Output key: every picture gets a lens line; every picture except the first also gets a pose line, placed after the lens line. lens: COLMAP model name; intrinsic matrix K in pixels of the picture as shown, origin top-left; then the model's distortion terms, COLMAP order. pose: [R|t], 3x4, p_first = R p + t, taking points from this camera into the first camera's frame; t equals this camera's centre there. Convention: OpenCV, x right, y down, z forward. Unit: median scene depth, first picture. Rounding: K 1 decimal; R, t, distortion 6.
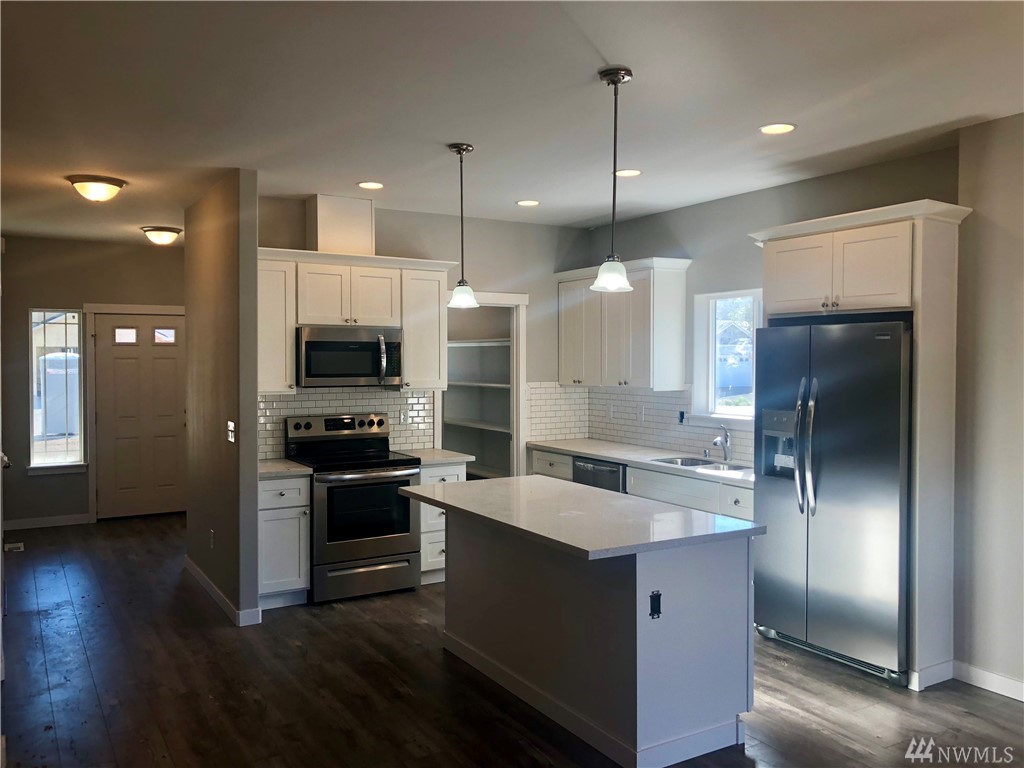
lens RADIAL K [[833.2, 0, 509.0], [0, 833.2, 377.4], [0, 0, 1]] dist [0.010422, 0.004613]
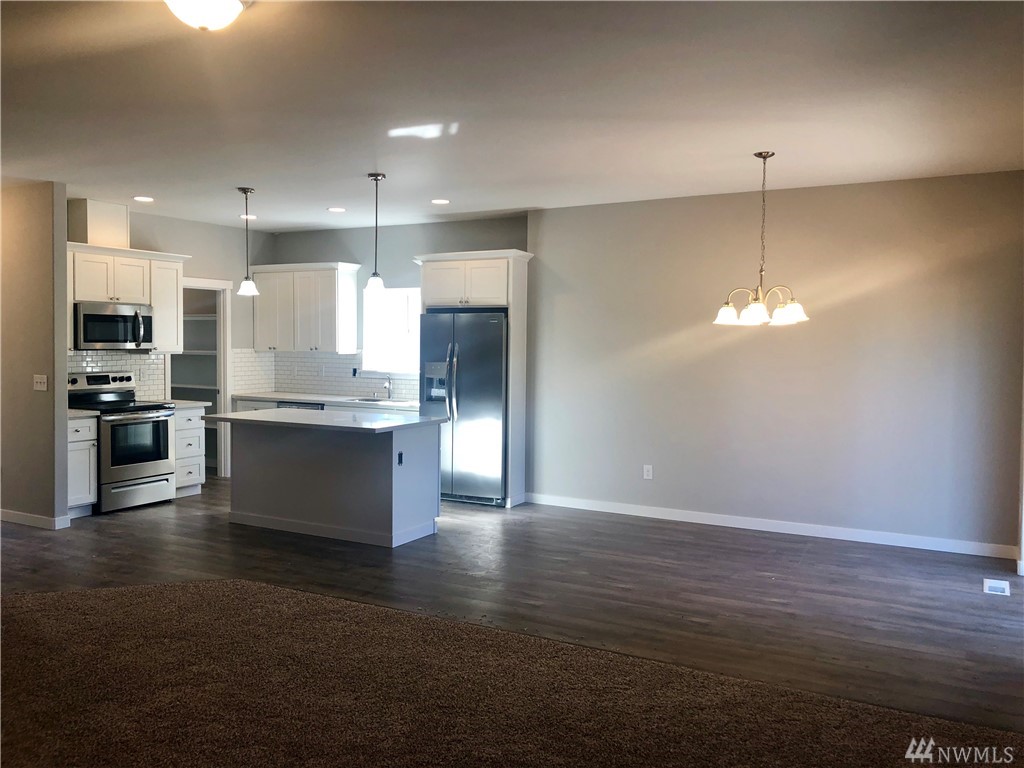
lens RADIAL K [[833.2, 0, 509.0], [0, 833.2, 377.4], [0, 0, 1]] dist [0.010422, 0.004613]
pose [[0.865562, -0.012299, 0.500651, -0.325401], [-0.000786, 0.999664, 0.025918, 0.020695], [-0.500801, -0.022827, 0.865261, -0.448515]]
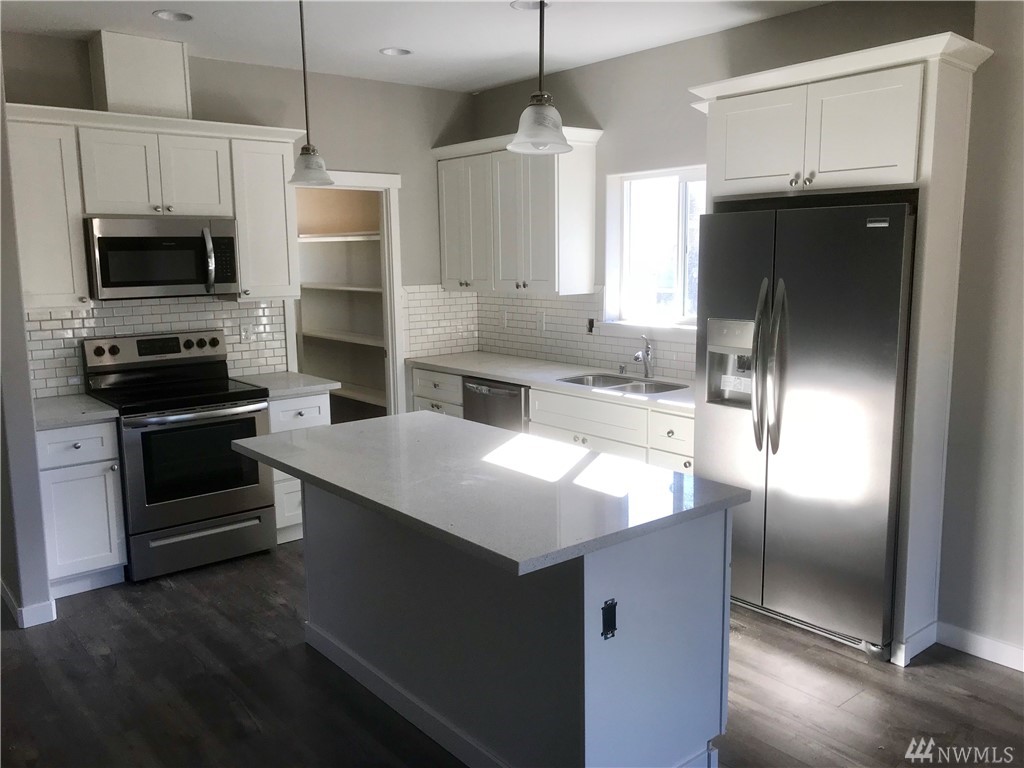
lens RADIAL K [[836.6, 0, 512.0], [0, 836.6, 384.0], [0, 0, 1]] dist [0.002774, 0.003357]
pose [[0.987555, -0.035462, 0.153221, -0.001470], [0.015057, 0.991091, 0.132331, -0.007089], [-0.156549, -0.128377, 0.979291, 0.207760]]
